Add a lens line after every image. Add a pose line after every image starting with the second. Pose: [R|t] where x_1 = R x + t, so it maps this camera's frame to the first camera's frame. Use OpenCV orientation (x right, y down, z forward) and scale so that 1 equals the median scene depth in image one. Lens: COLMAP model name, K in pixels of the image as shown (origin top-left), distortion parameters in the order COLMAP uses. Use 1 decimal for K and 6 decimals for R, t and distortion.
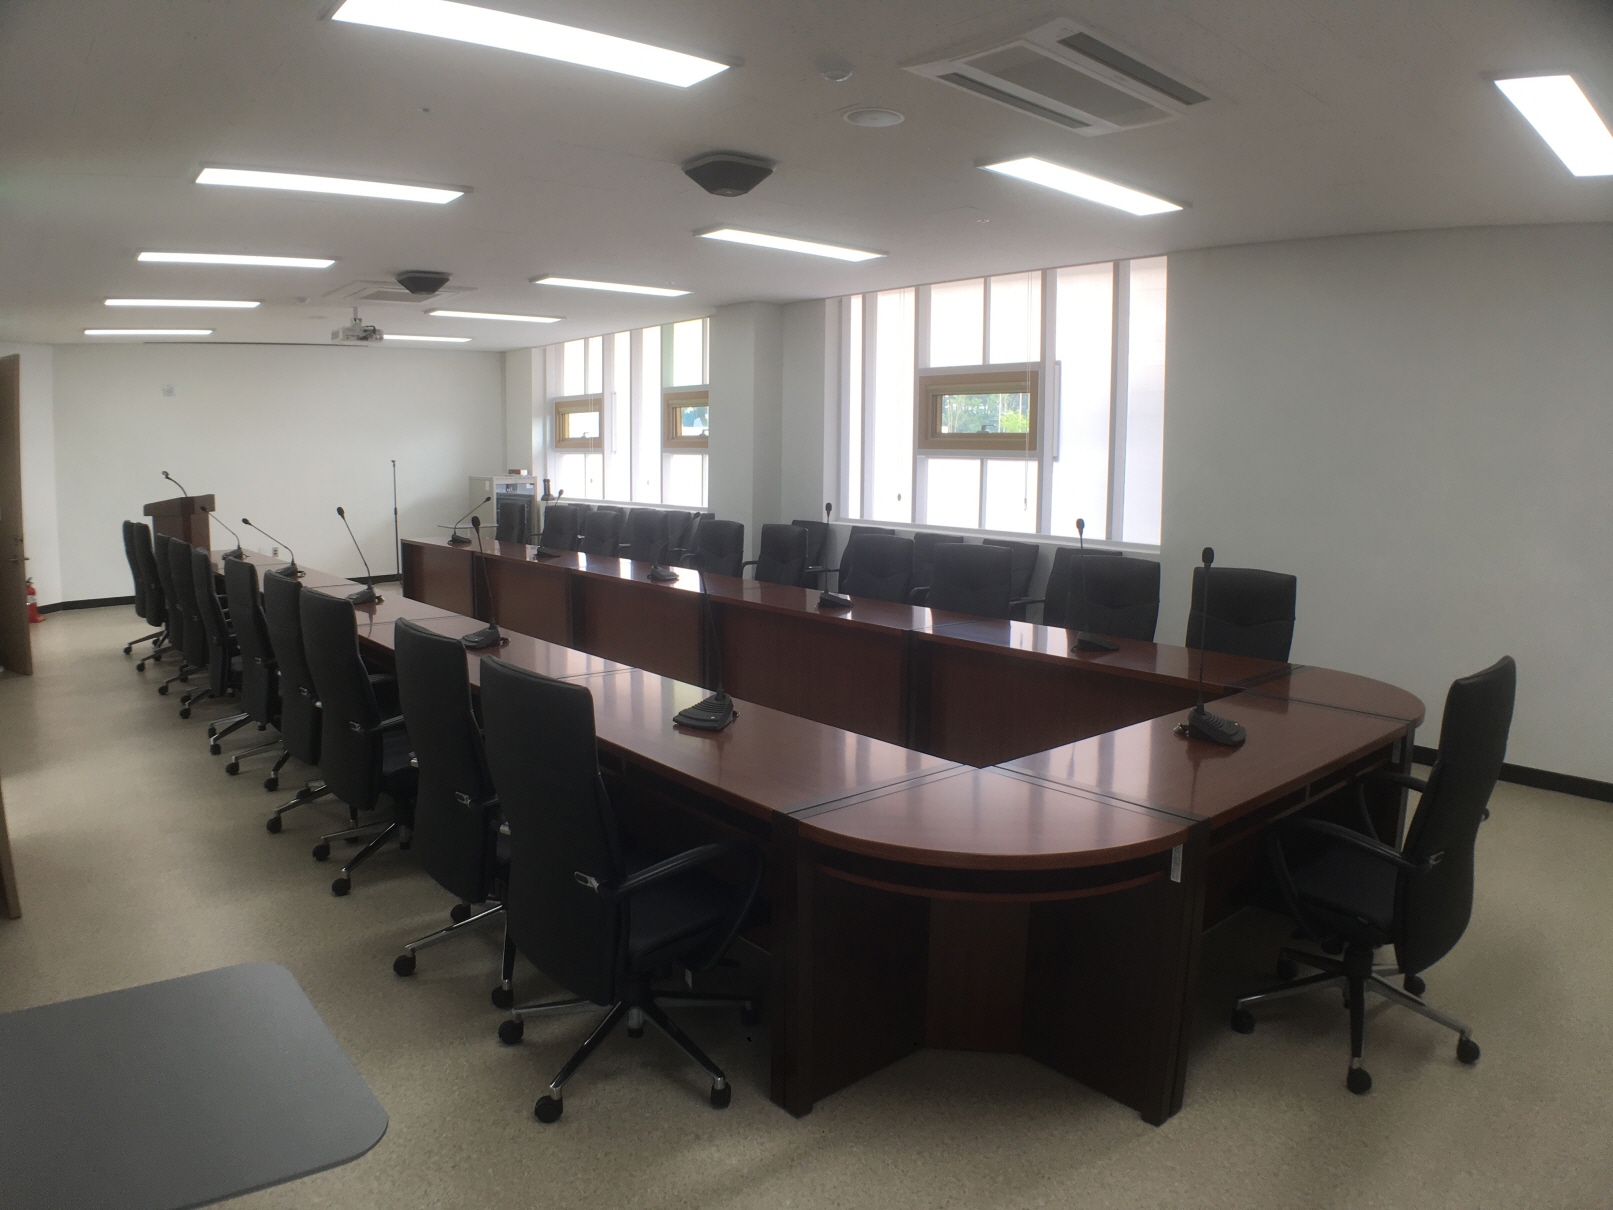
lens RADIAL K [[1065.9, 0, 809.4], [0, 1065.9, 618.9], [0, 0, 1]] dist [-0.193590, 0.029051]
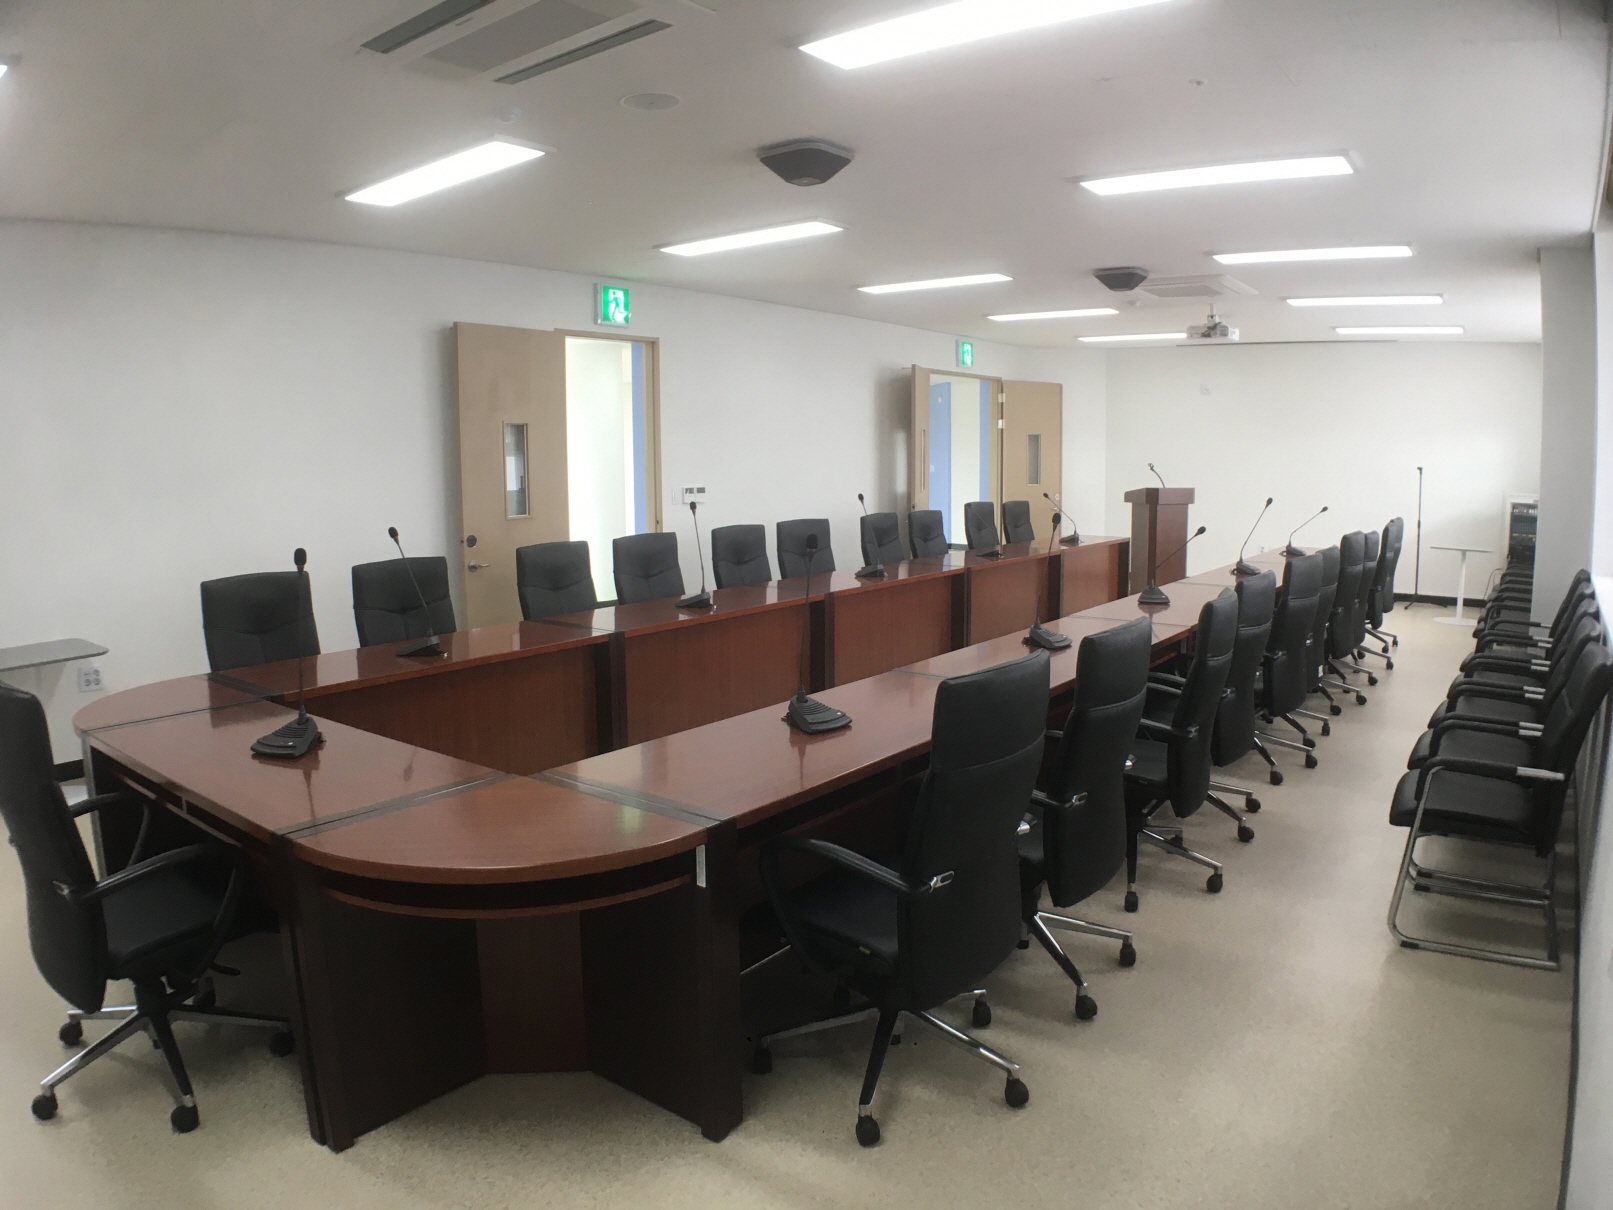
lens RADIAL K [[1065.9, 0, 809.4], [0, 1065.9, 618.9], [0, 0, 1]] dist [-0.193590, 0.029051]
pose [[0.223194, 0.140556, -0.964587, 0.475968], [-0.143617, 0.983492, 0.110080, -0.060339], [0.964136, 0.113962, 0.239695, 0.426152]]
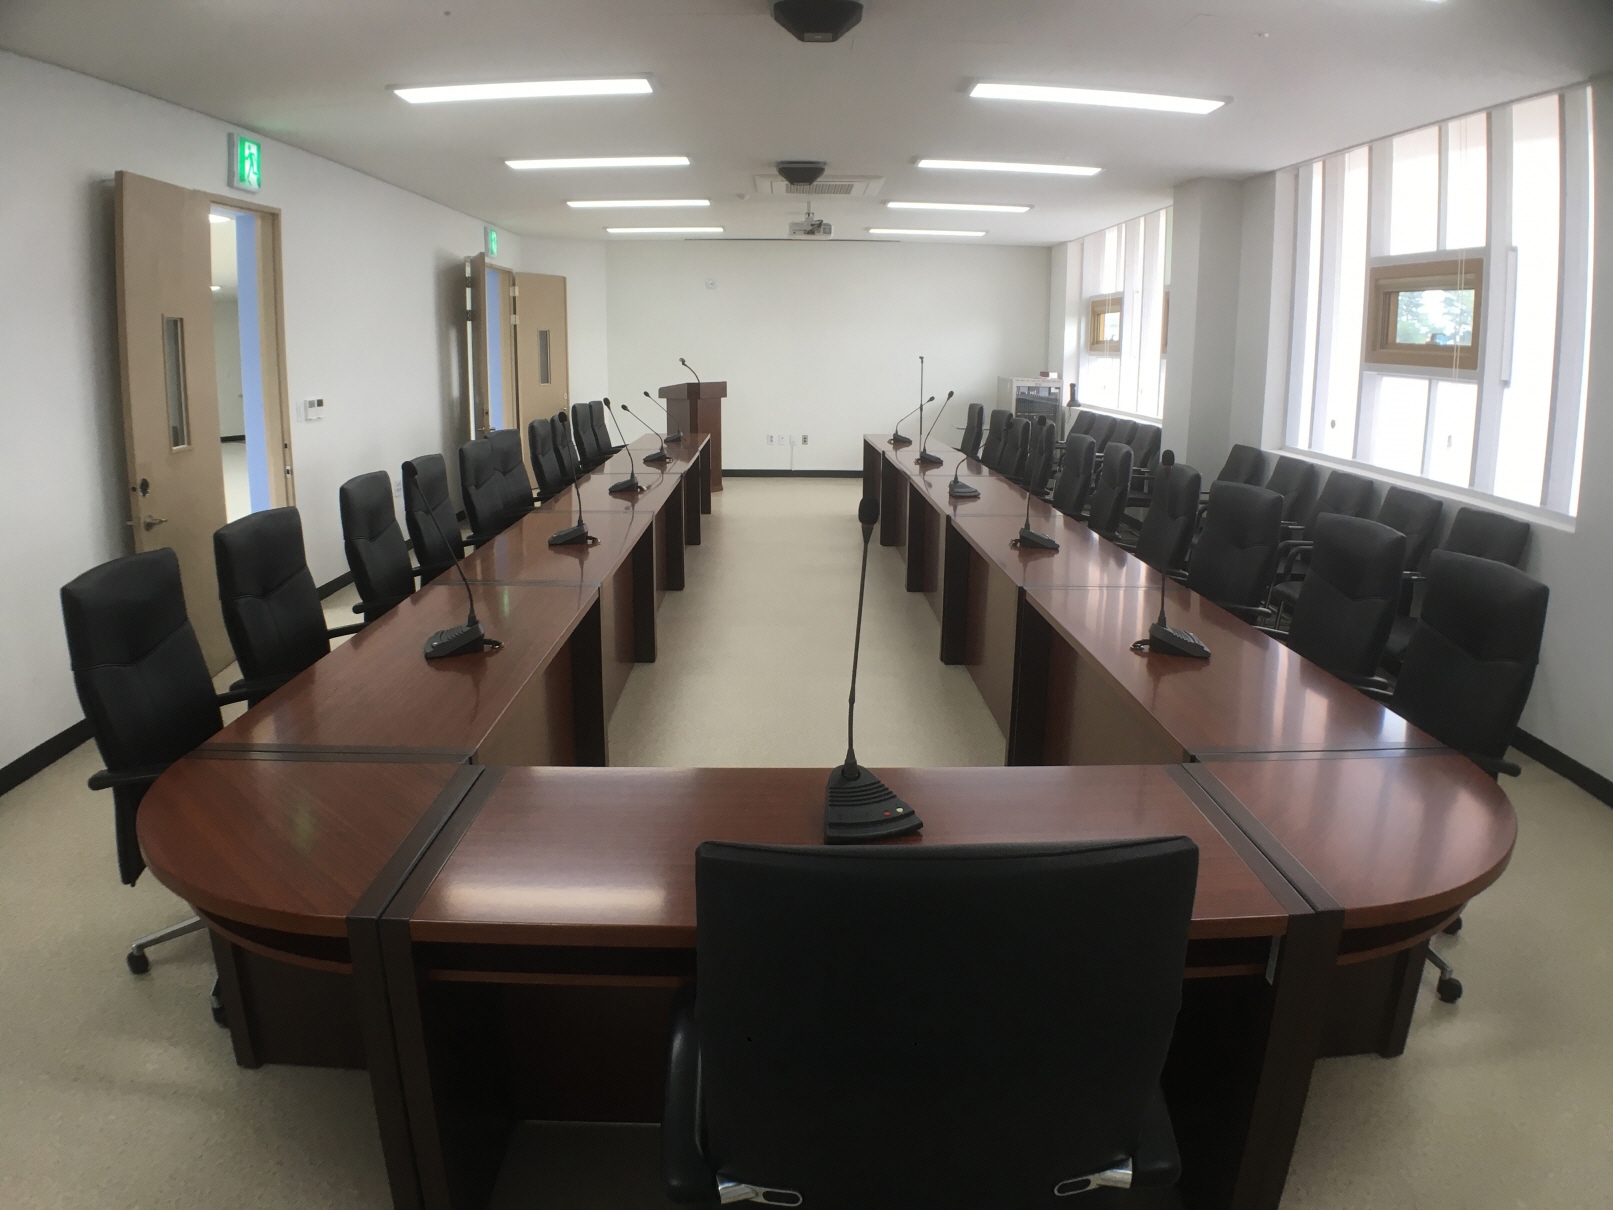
lens RADIAL K [[1065.9, 0, 809.4], [0, 1065.9, 618.9], [0, 0, 1]] dist [-0.193590, 0.029051]
pose [[0.778194, 0.155403, -0.608493, 0.249134], [-0.100926, 0.987254, 0.123062, -0.025209], [0.619861, -0.034353, 0.783959, 0.180158]]
